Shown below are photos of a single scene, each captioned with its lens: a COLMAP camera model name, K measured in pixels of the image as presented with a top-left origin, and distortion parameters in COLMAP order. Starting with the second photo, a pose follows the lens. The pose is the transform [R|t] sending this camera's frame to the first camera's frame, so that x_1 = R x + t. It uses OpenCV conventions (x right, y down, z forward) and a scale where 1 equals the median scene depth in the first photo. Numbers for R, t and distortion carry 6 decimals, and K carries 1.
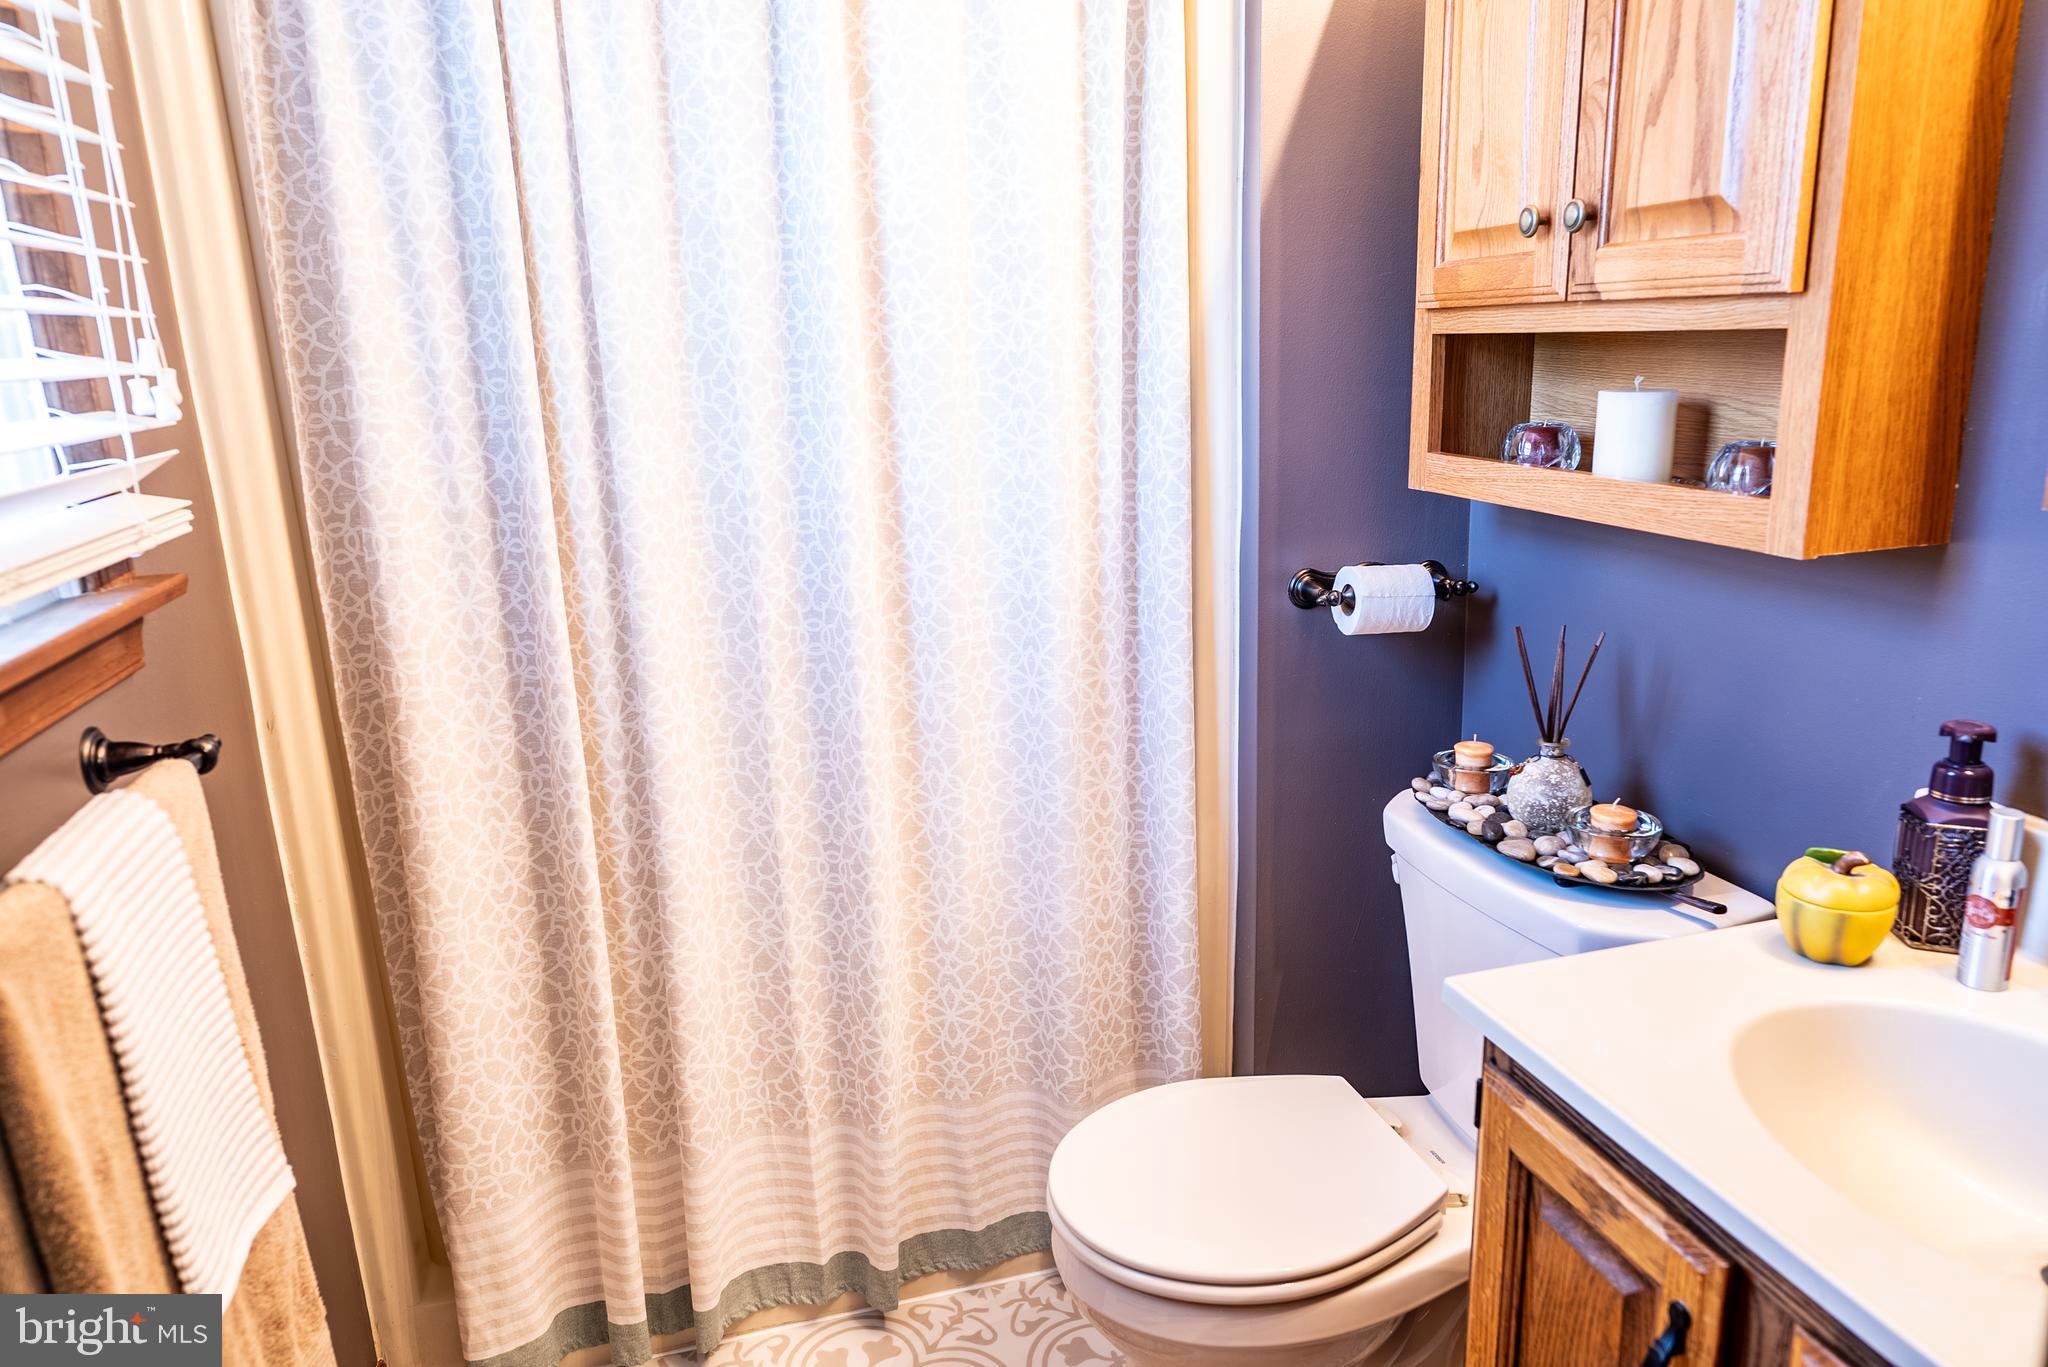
lens RADIAL K [[1370.0, 0, 1029.1], [0, 1370.0, 690.0], [0, 0, 1]] dist [-0.000222, -0.001772]
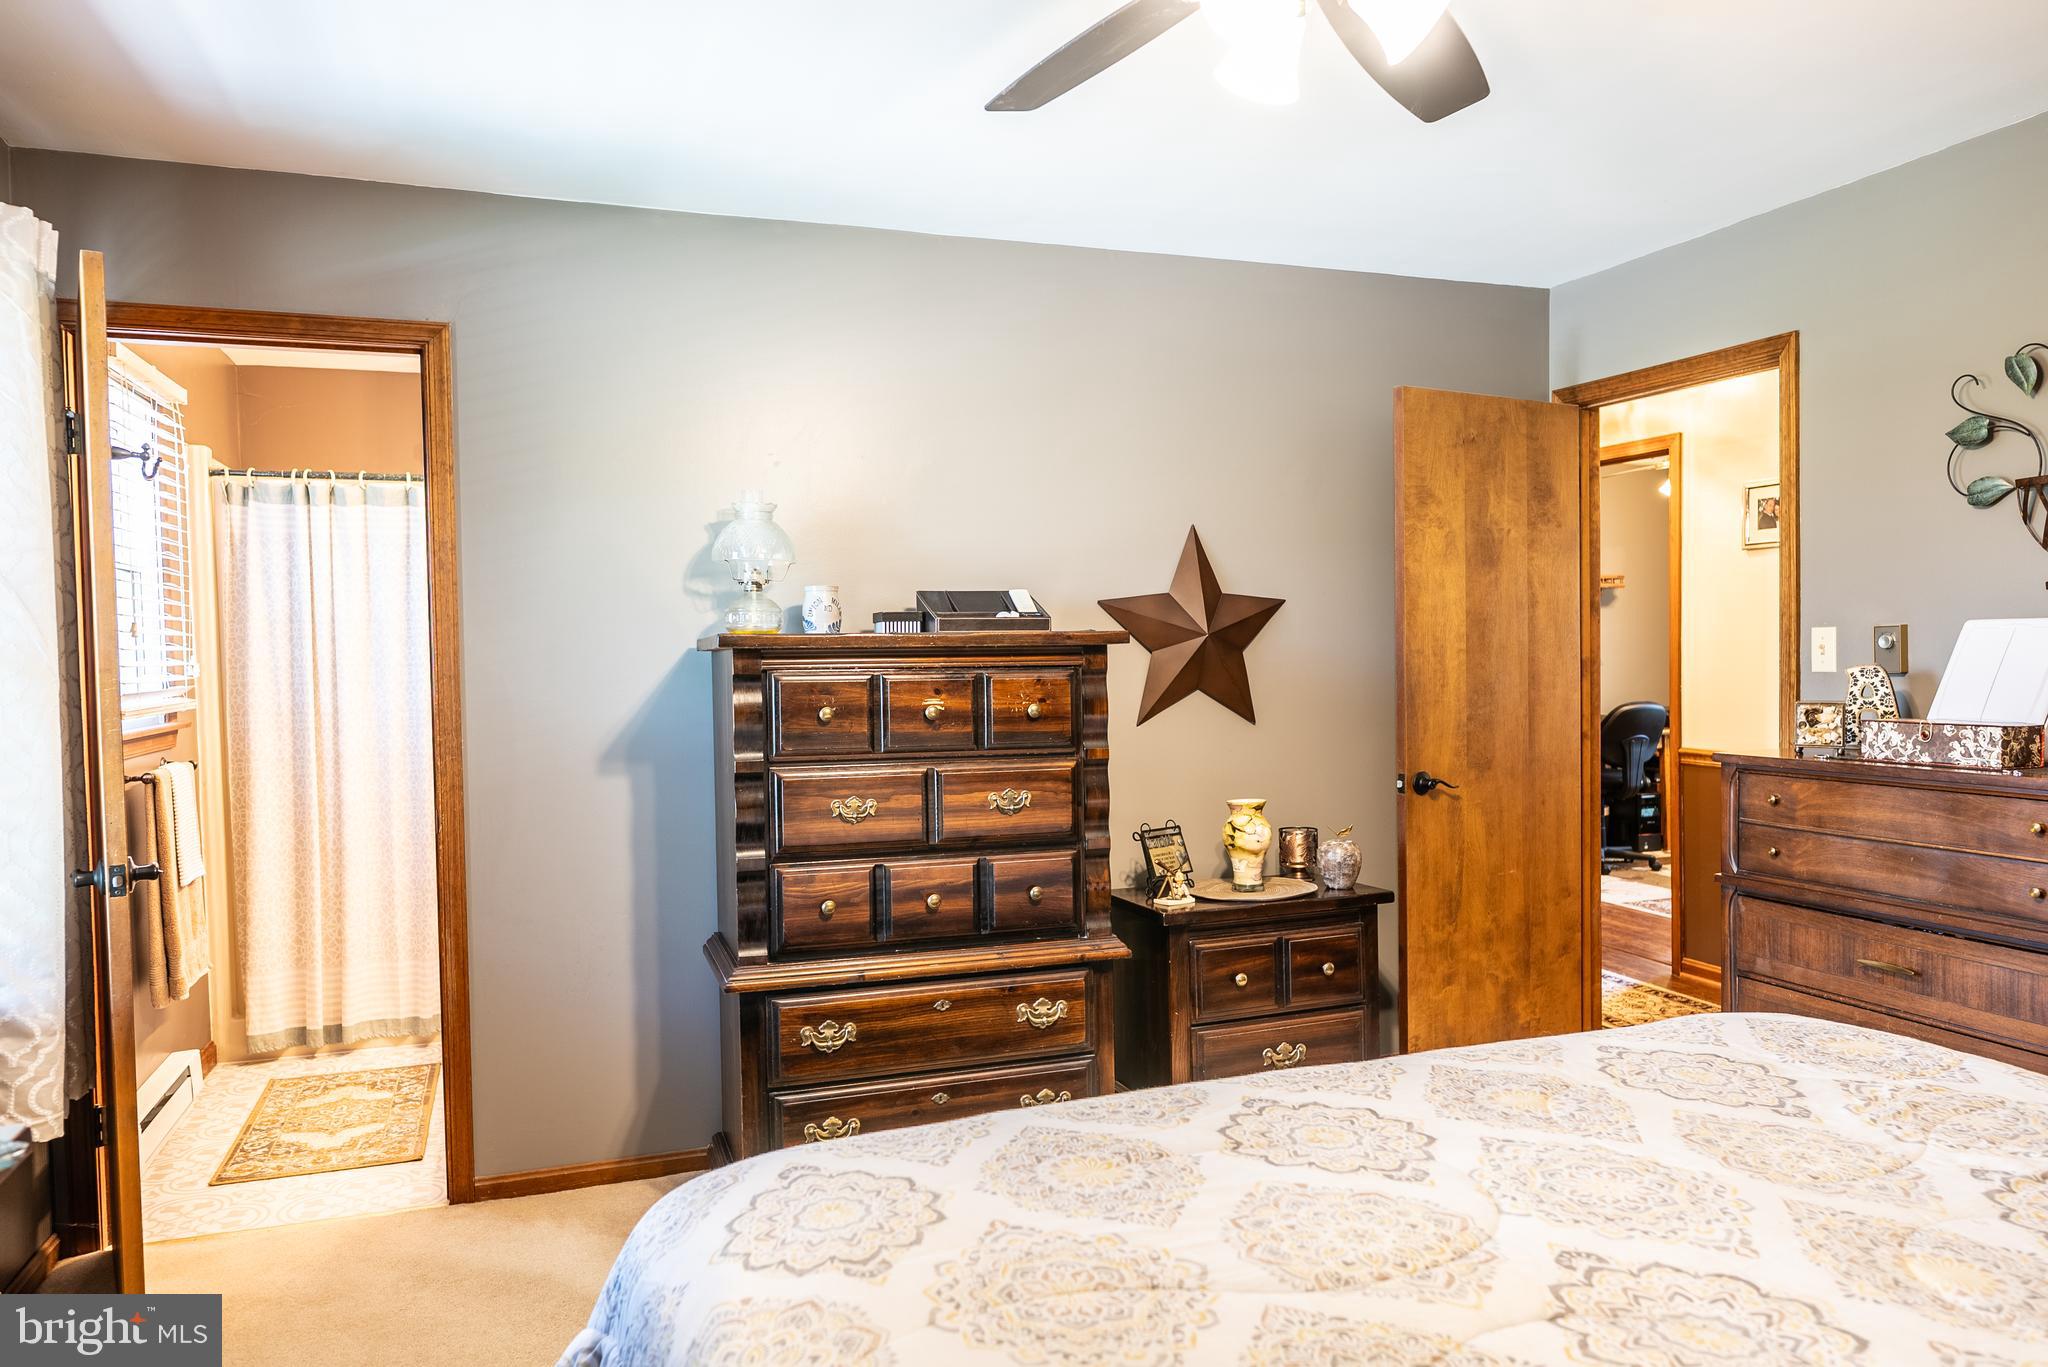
lens RADIAL K [[1370.0, 0, 1022.6], [0, 1370.0, 681.5], [0, 0, 1]] dist [-0.000222, -0.001772]
pose [[0.997492, 0.008768, 0.070238, 0.902735], [0.007644, 0.973153, -0.230033, 0.461411], [-0.070369, 0.229993, 0.970645, -1.851339]]
